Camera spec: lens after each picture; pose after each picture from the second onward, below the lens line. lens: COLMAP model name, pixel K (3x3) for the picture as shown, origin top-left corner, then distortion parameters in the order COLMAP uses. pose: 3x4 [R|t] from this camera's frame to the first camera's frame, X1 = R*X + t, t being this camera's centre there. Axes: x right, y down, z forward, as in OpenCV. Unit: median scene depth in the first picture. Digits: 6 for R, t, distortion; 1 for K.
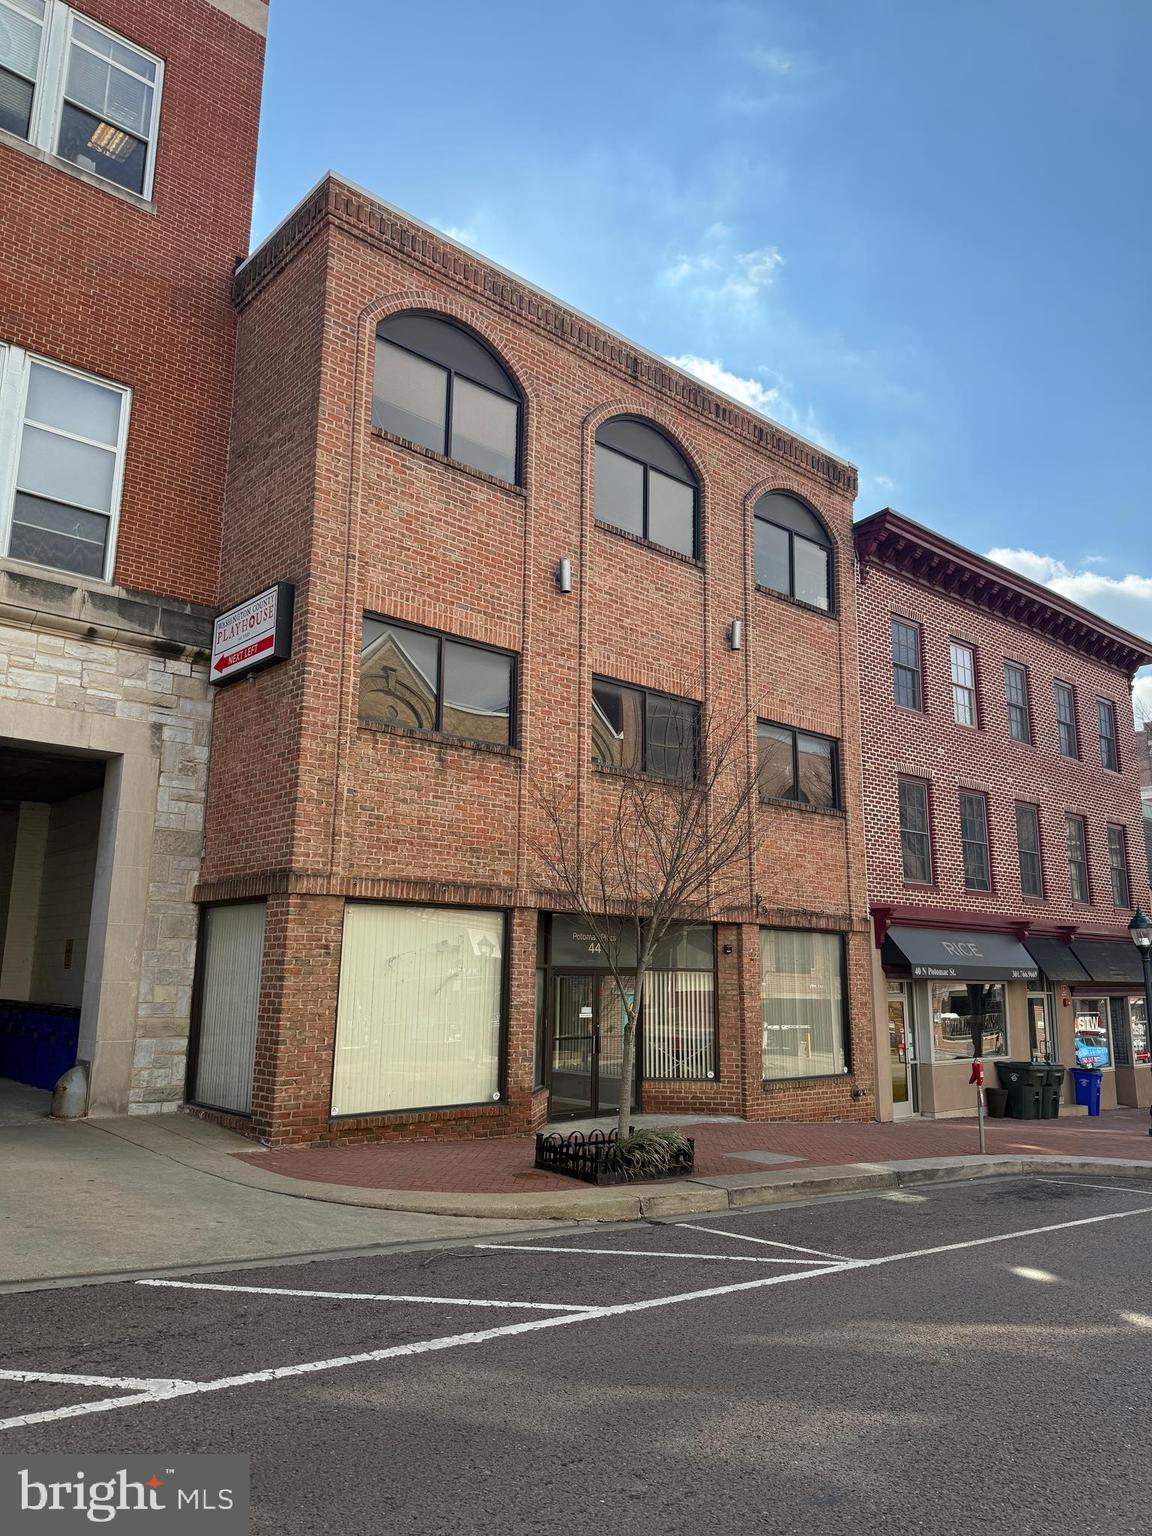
lens RADIAL K [[1086.5, 0, 589.9], [0, 1086.5, 762.3], [0, 0, 1]] dist [0.042544, -0.058185]
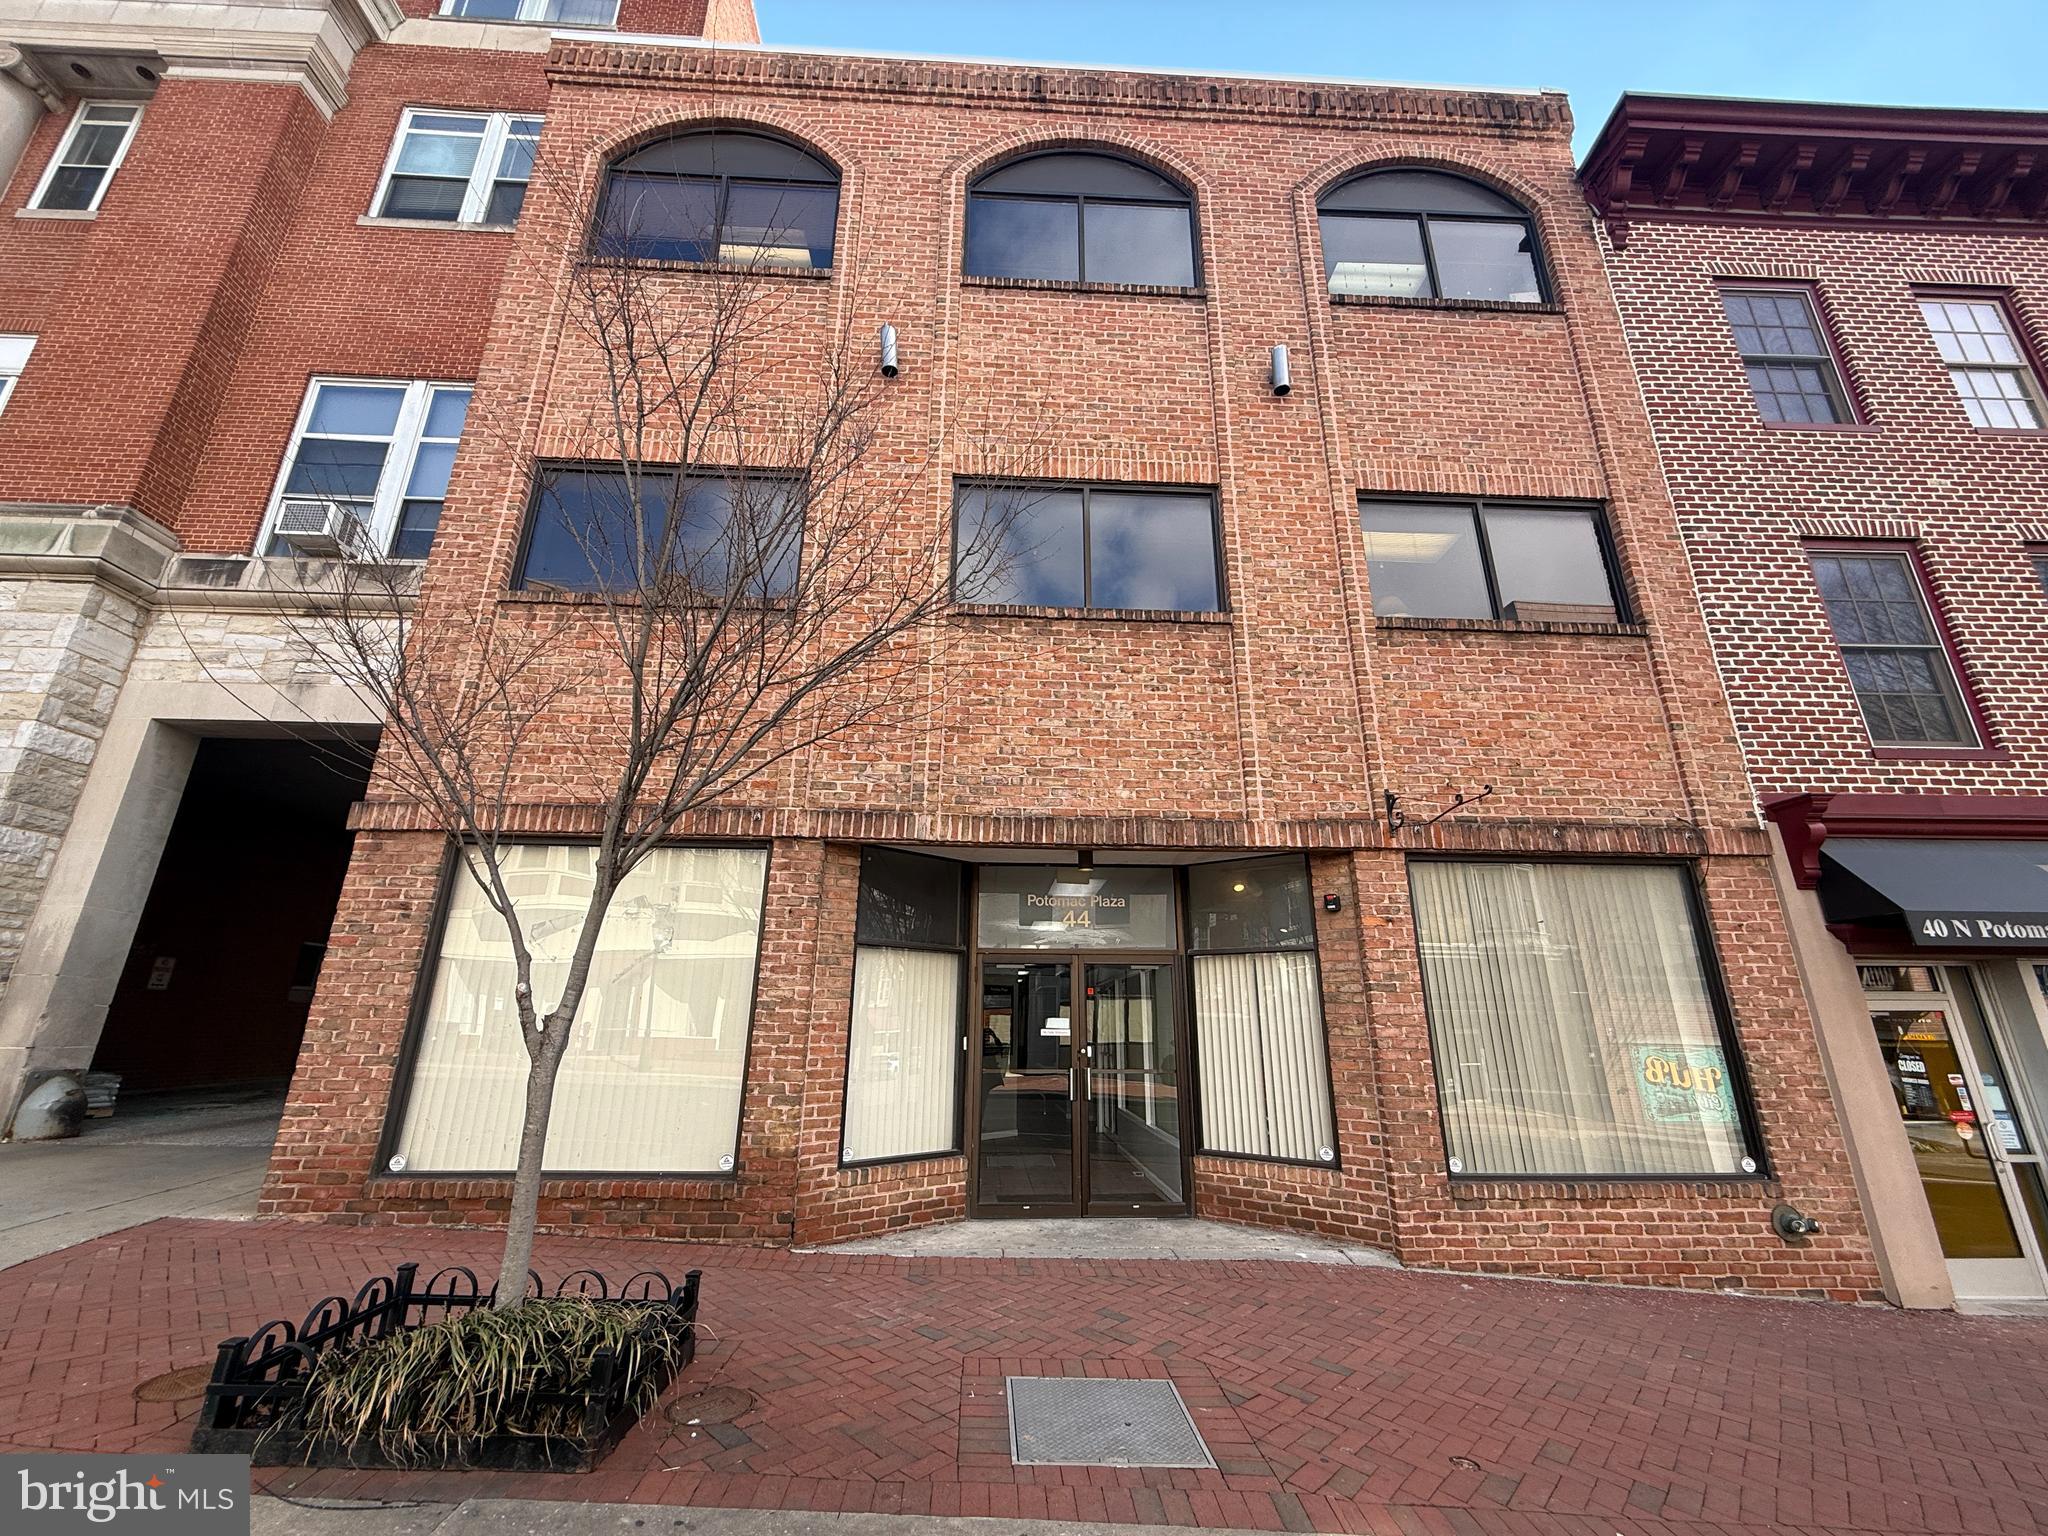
lens RADIAL K [[821.5, 0, 1016.9], [0, 821.5, 766.5], [0, 0, 1]] dist [-0.008197, 0.002068]
pose [[0.763697, -0.203581, -0.612635, 0.305551], [0.127351, 0.977836, -0.166186, 0.178665], [0.632889, 0.048896, 0.772697, 0.694706]]
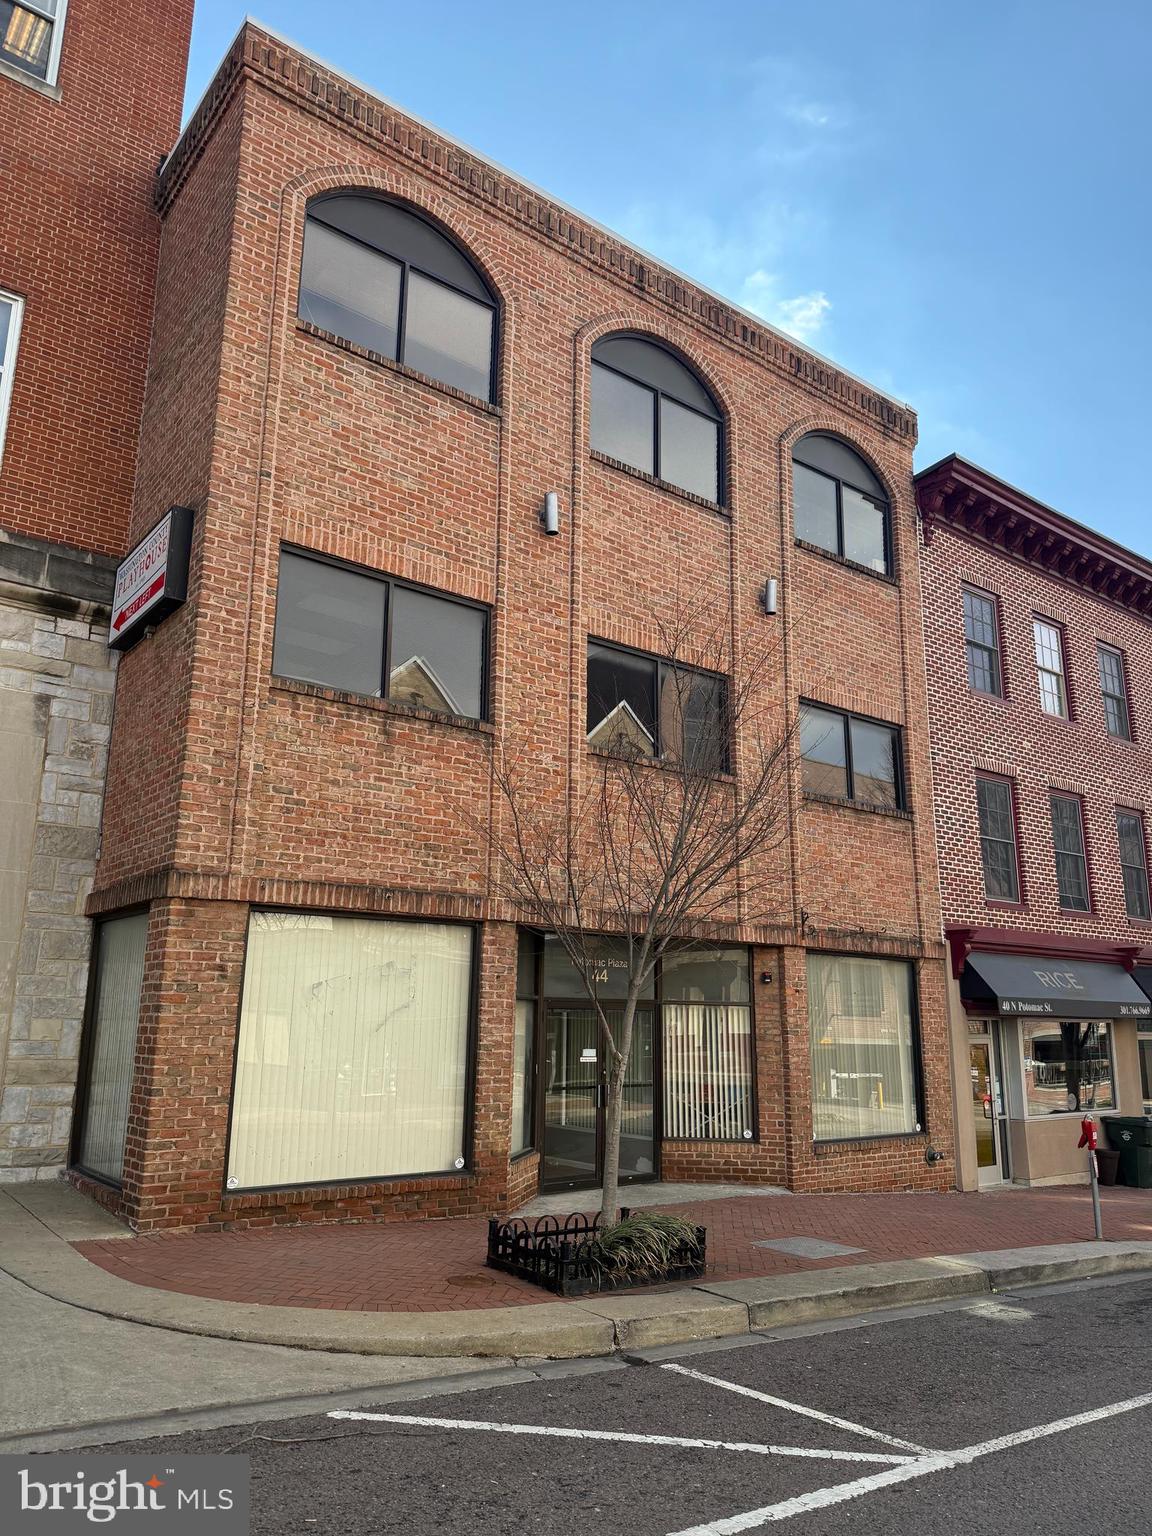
lens RADIAL K [[1086.5, 0, 580.7], [0, 1086.5, 771.5], [0, 0, 1]] dist [0.042544, -0.058185]
pose [[0.997558, -0.015551, -0.068092, 0.053305], [0.013372, 0.999388, -0.032338, 0.049183], [0.068553, 0.031349, 0.997155, 0.202226]]
